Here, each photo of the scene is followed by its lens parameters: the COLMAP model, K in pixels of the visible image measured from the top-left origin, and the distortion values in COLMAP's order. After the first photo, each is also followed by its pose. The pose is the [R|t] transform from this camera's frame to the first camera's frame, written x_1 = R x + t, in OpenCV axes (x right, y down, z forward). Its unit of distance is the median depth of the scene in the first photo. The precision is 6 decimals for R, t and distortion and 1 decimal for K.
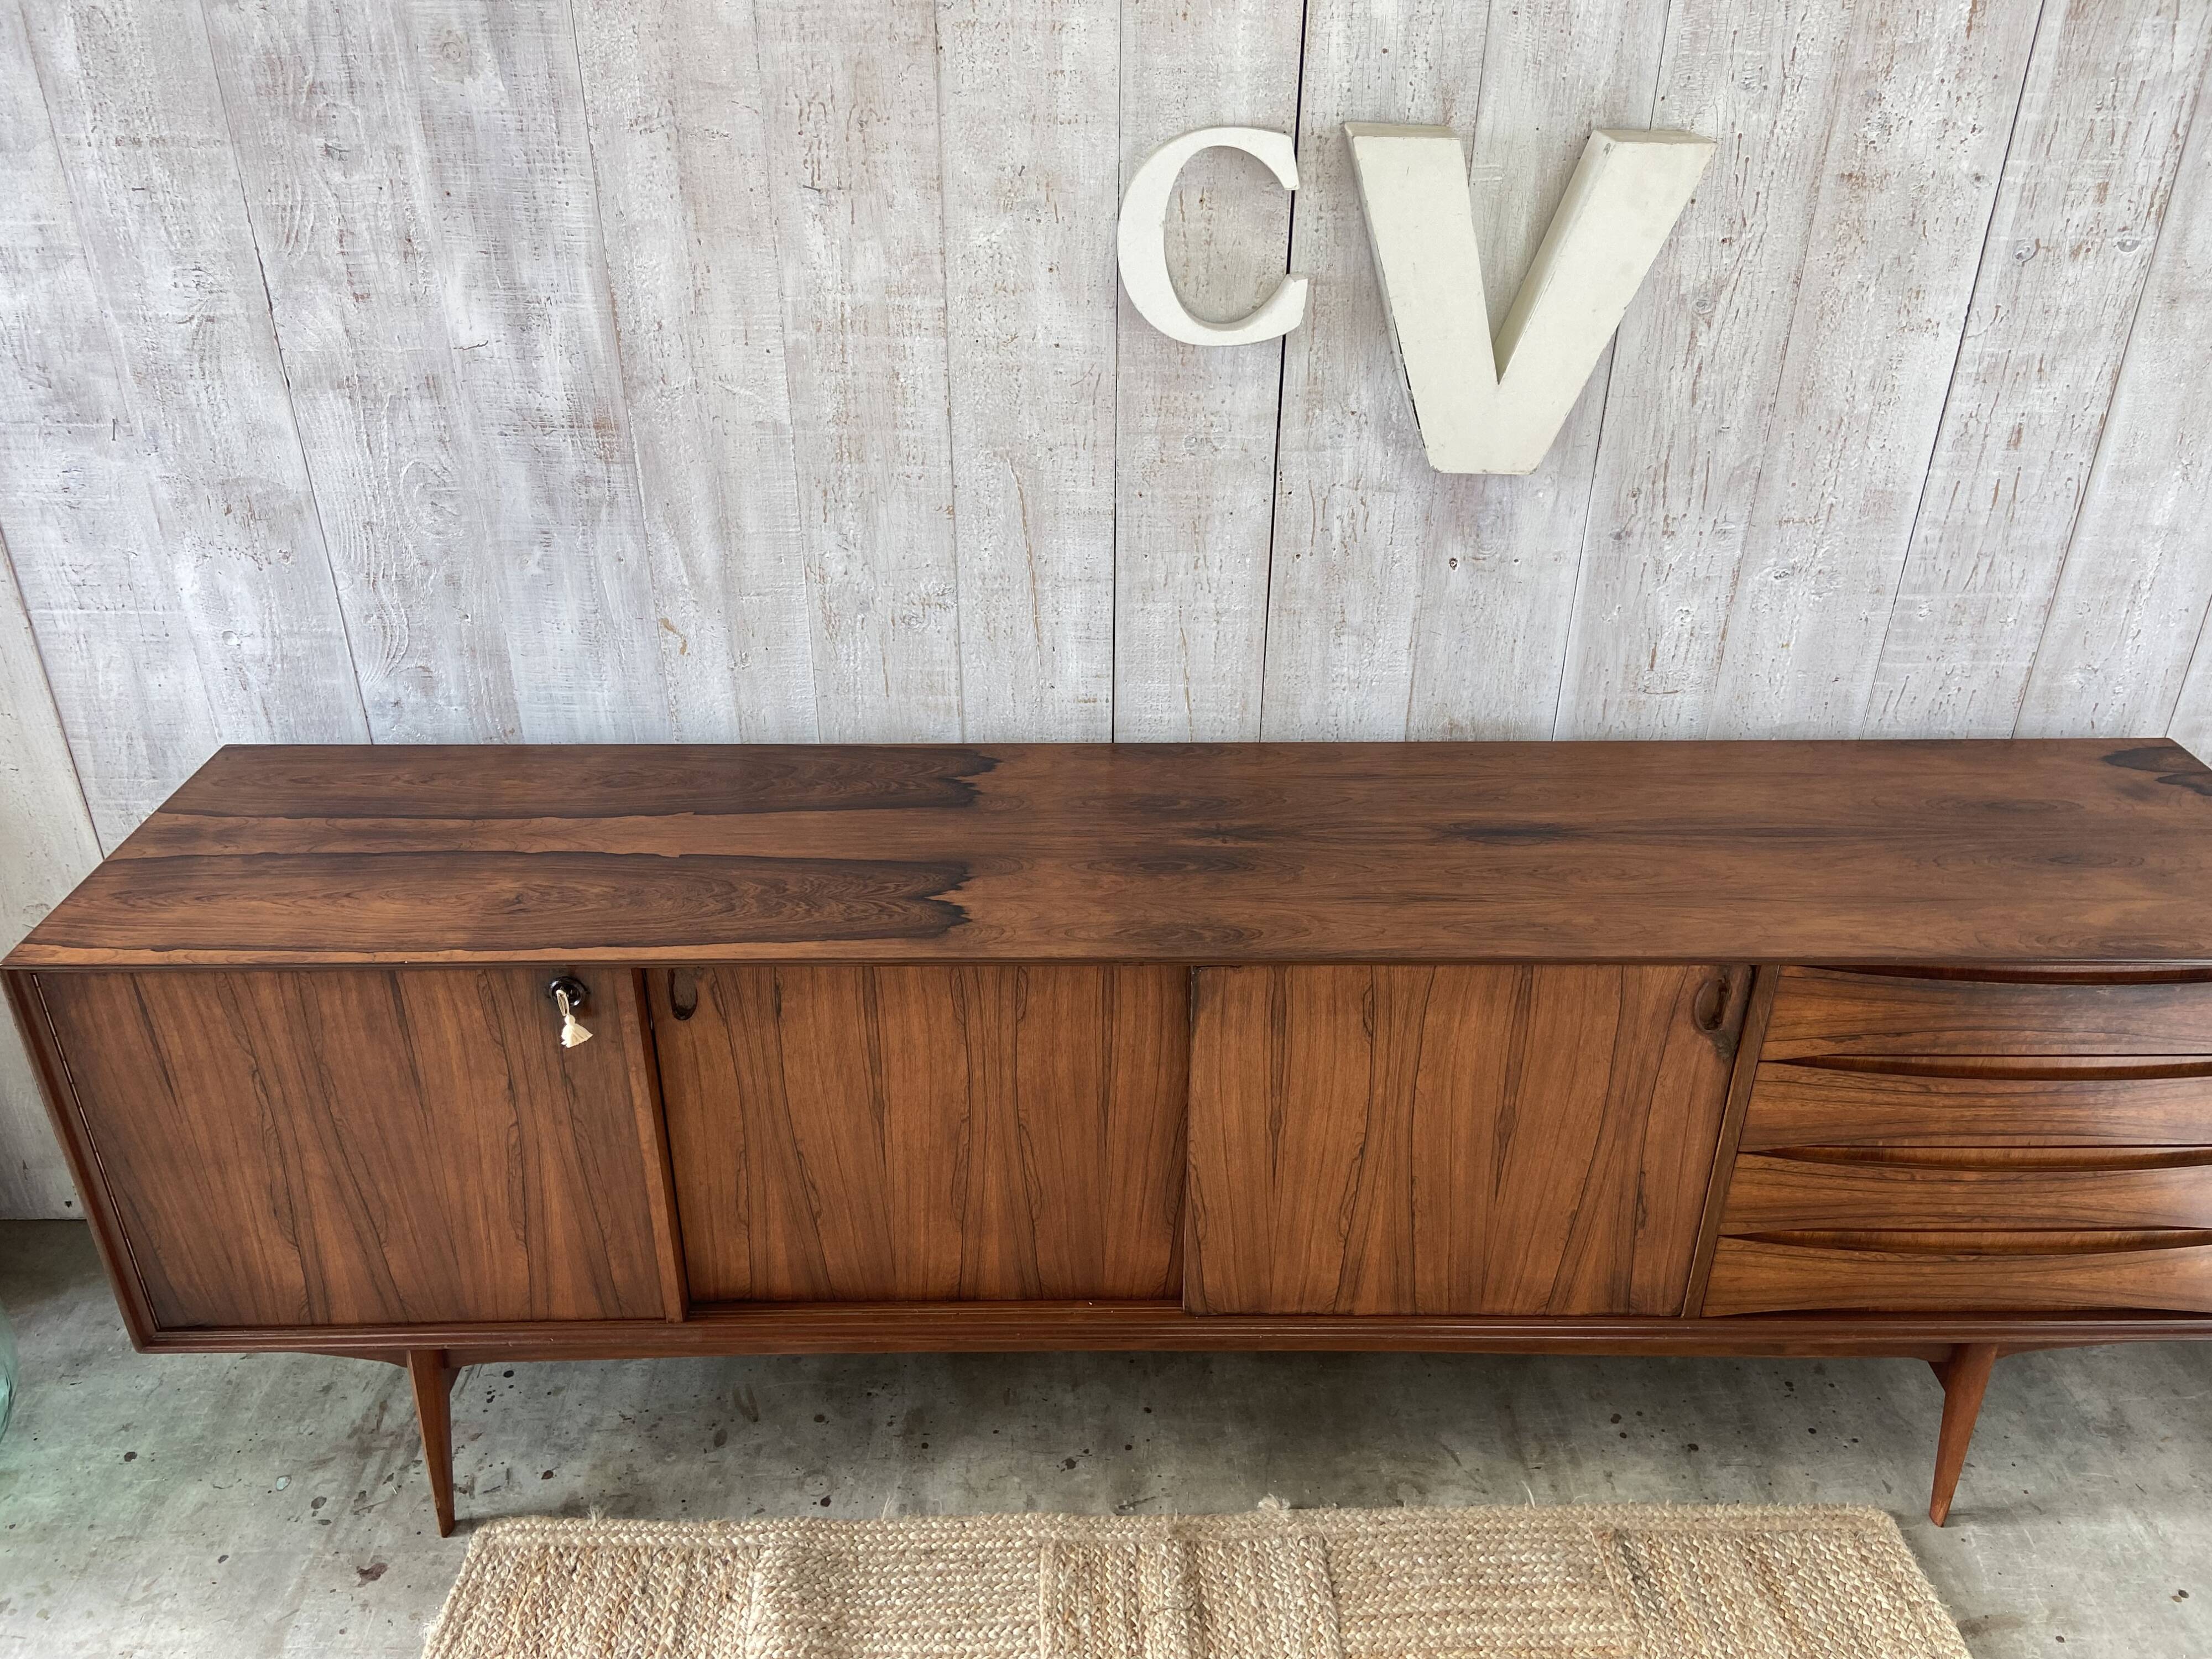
lens RADIAL K [[1661.9, 0, 1096.4], [0, 1661.9, 823.8], [0, 0, 1]] dist [0.140706, -0.182315]
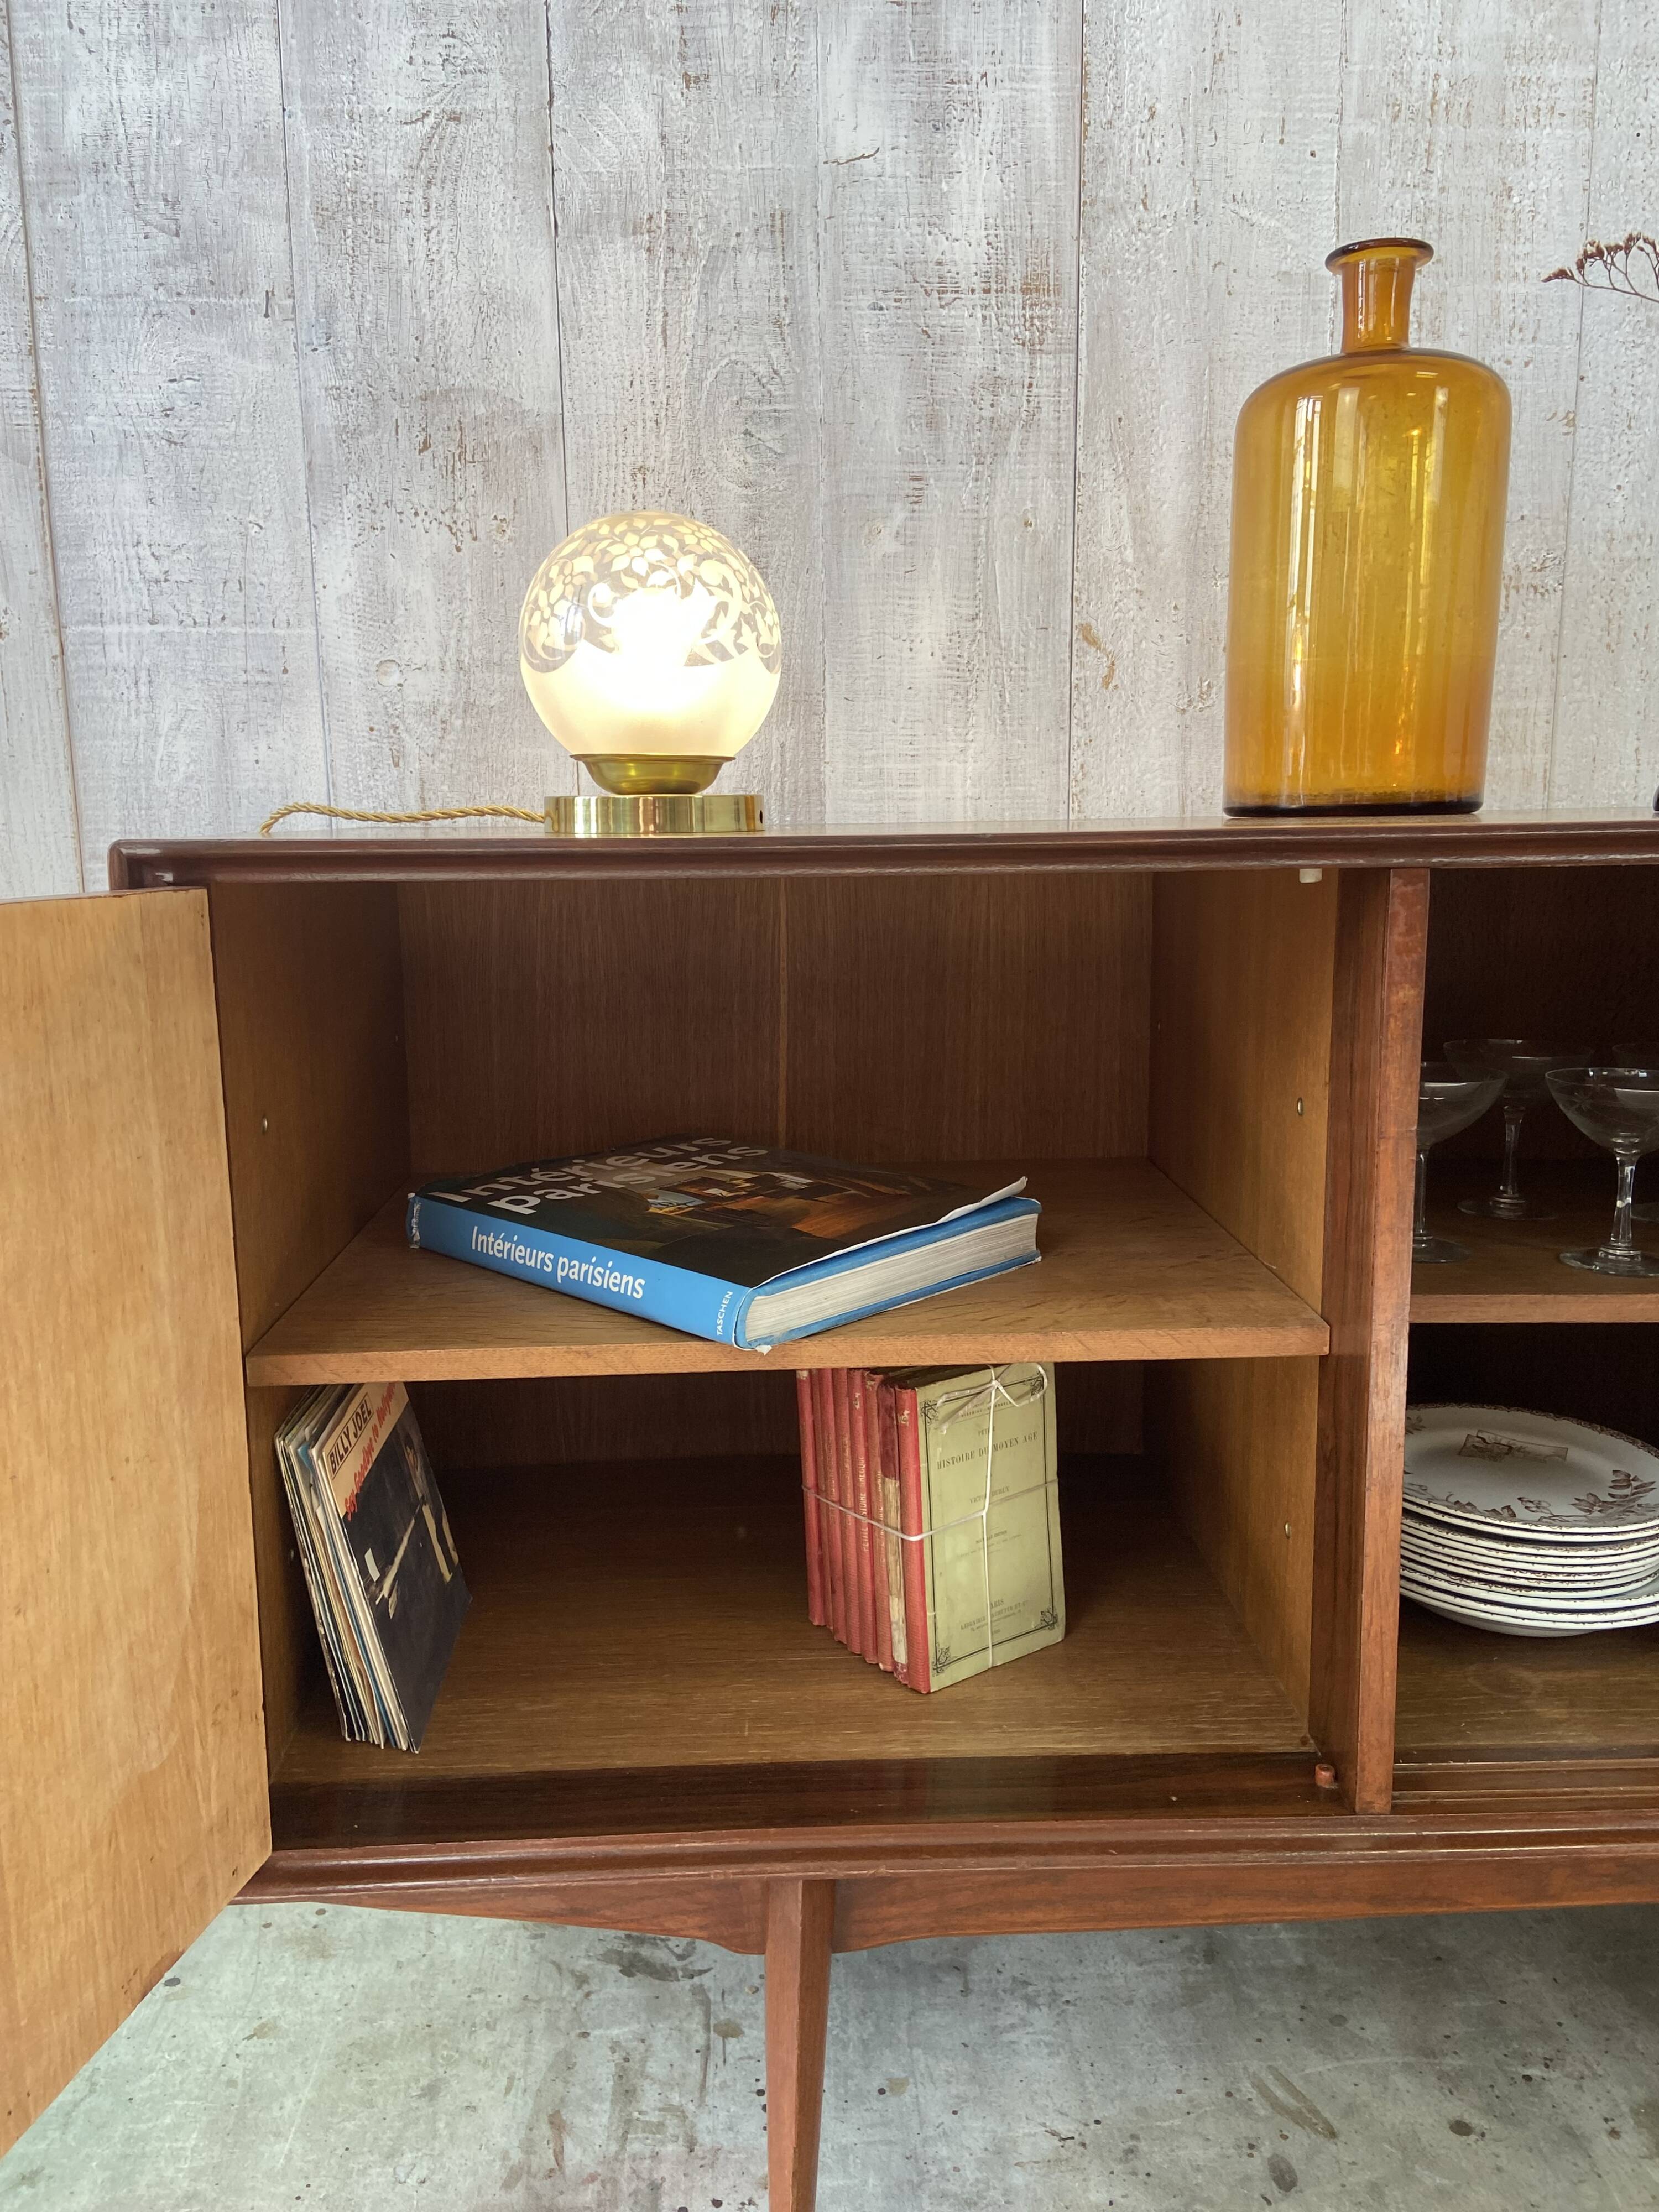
lens RADIAL K [[1659.7, 0, 818.9], [0, 1659.7, 1084.9], [0, 0, 1]] dist [0.135743, -0.181662]
pose [[0.999556, -0.018541, 0.023310, -0.397515], [0.025073, 0.946221, -0.322549, 0.250198], [-0.016076, 0.322990, 0.946266, 0.504090]]
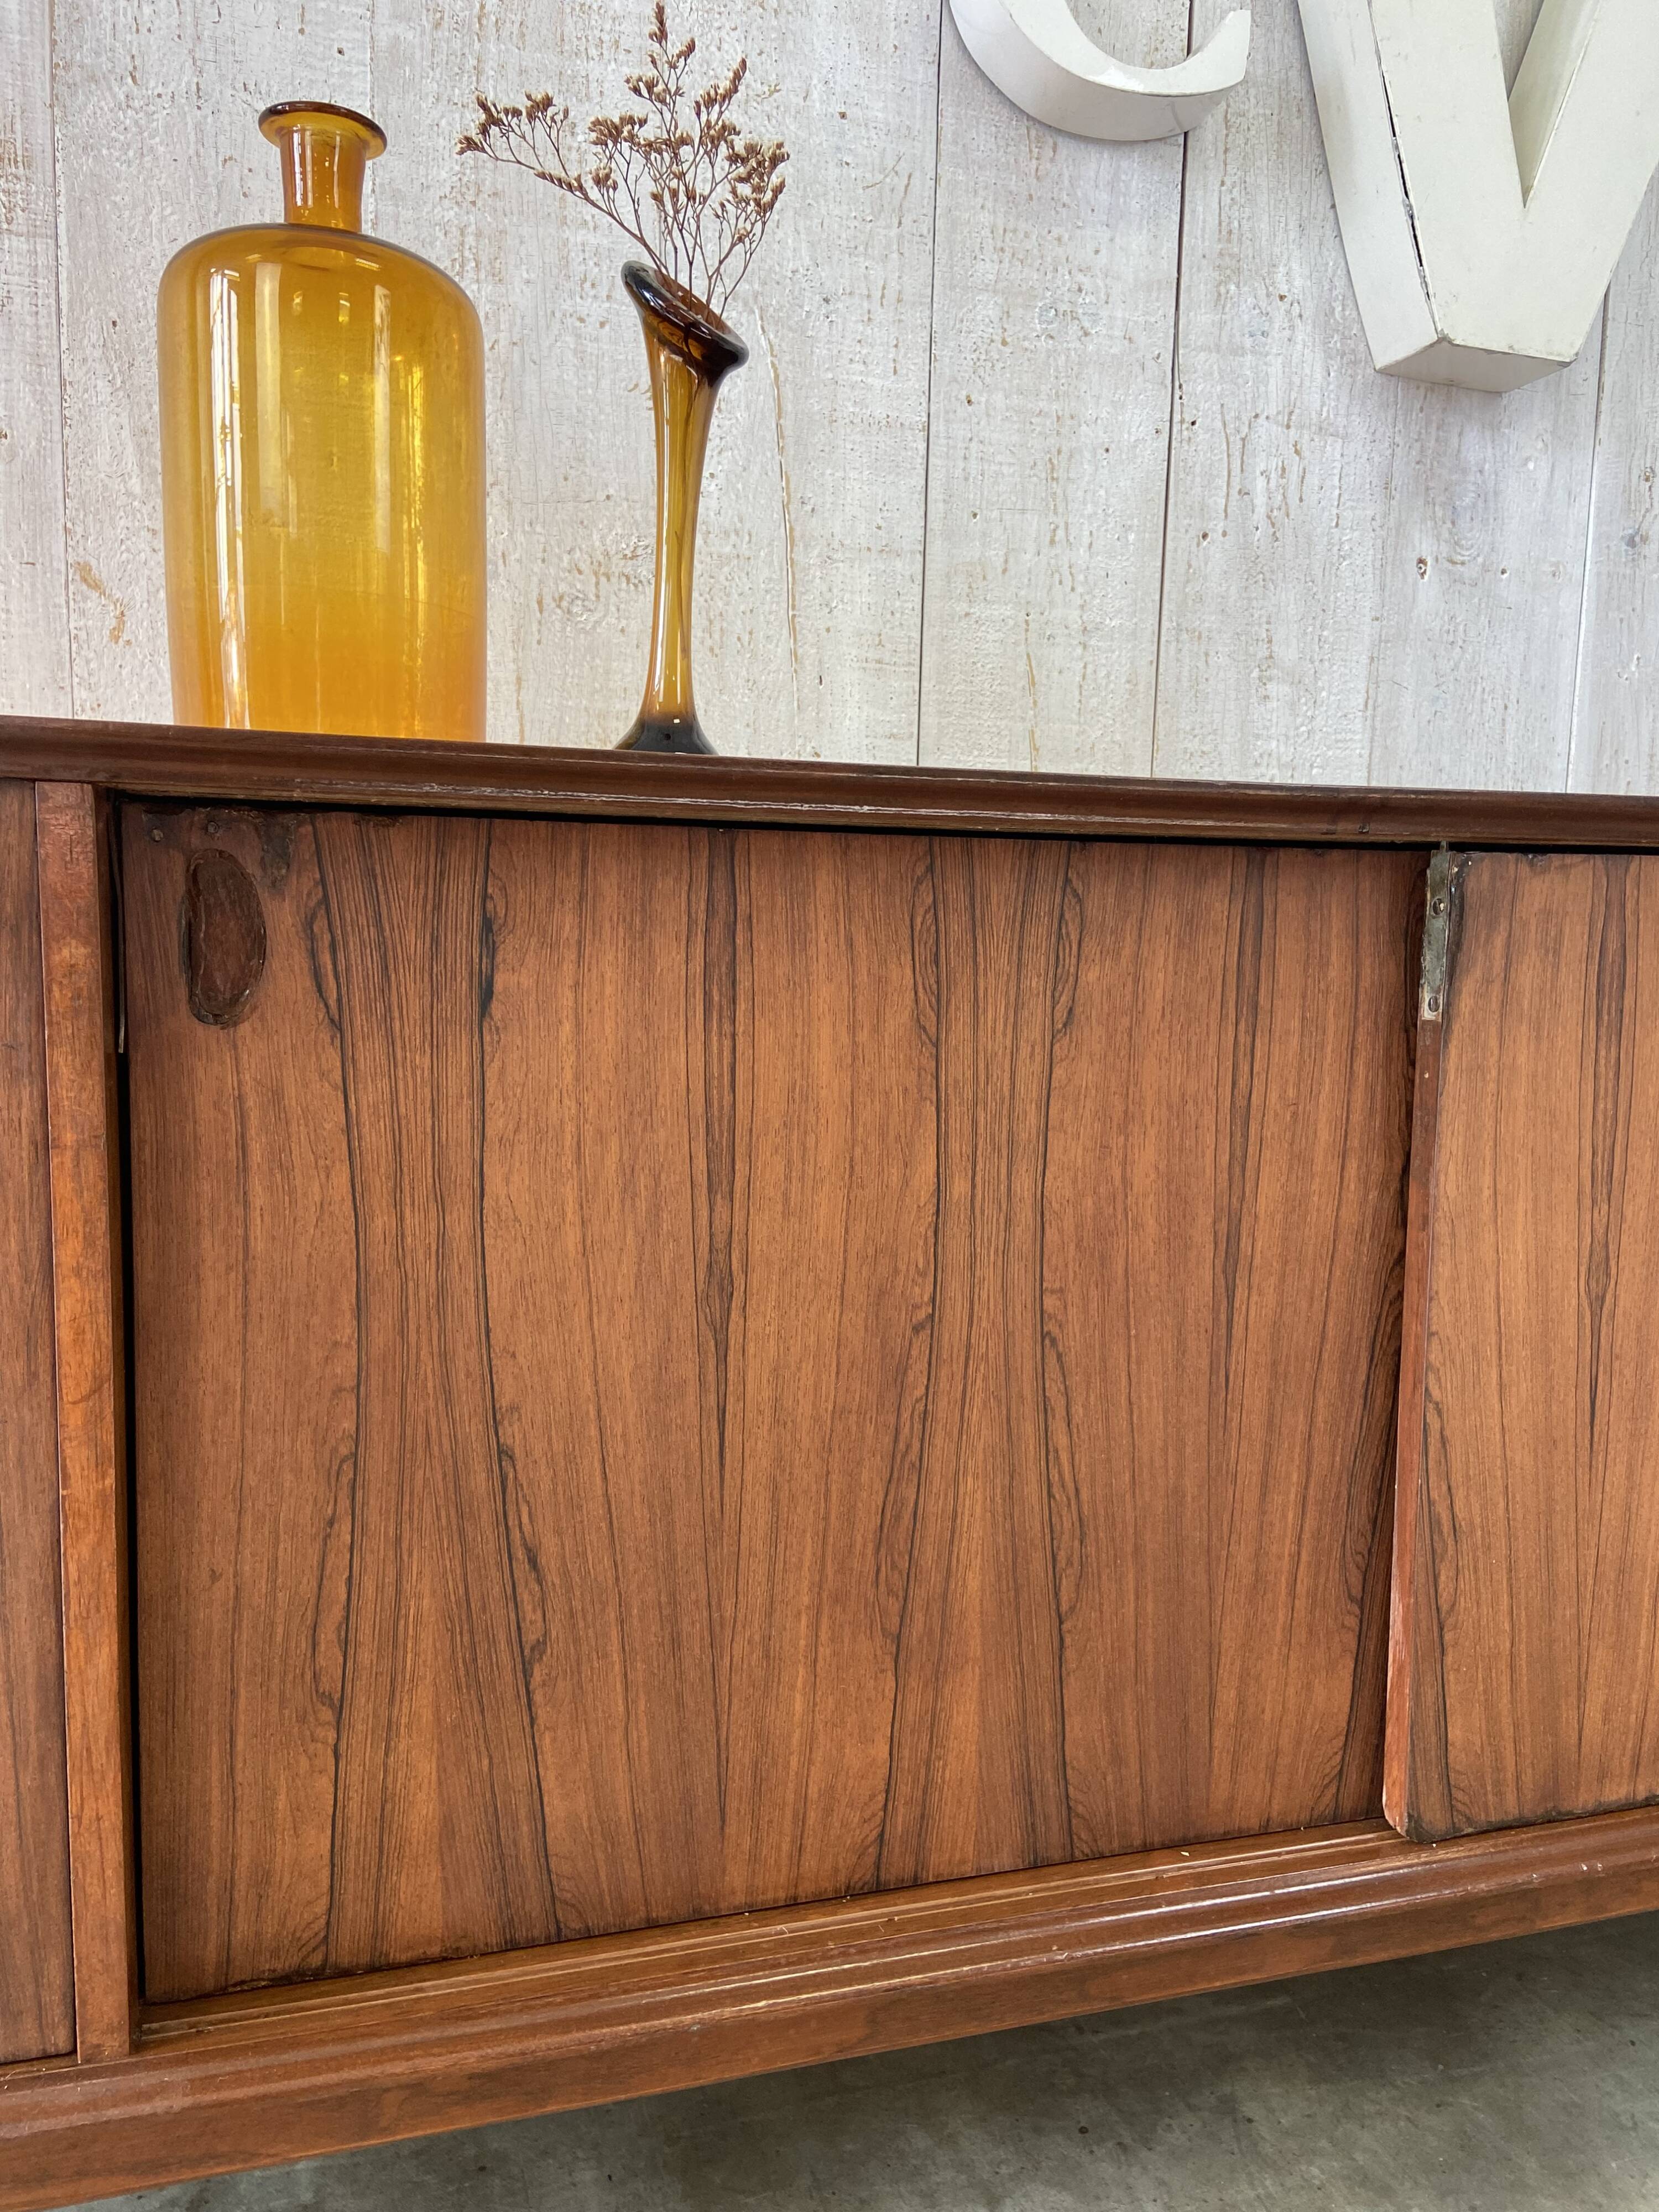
lens RADIAL K [[1662.7, 0, 834.4], [0, 1662.7, 1105.5], [0, 0, 1]] dist [0.134020, -0.179076]
pose [[0.959647, -0.015315, 0.280789, -0.199253], [0.117261, 0.929355, -0.350071, 0.250507], [-0.255591, 0.368871, 0.893648, 0.581899]]
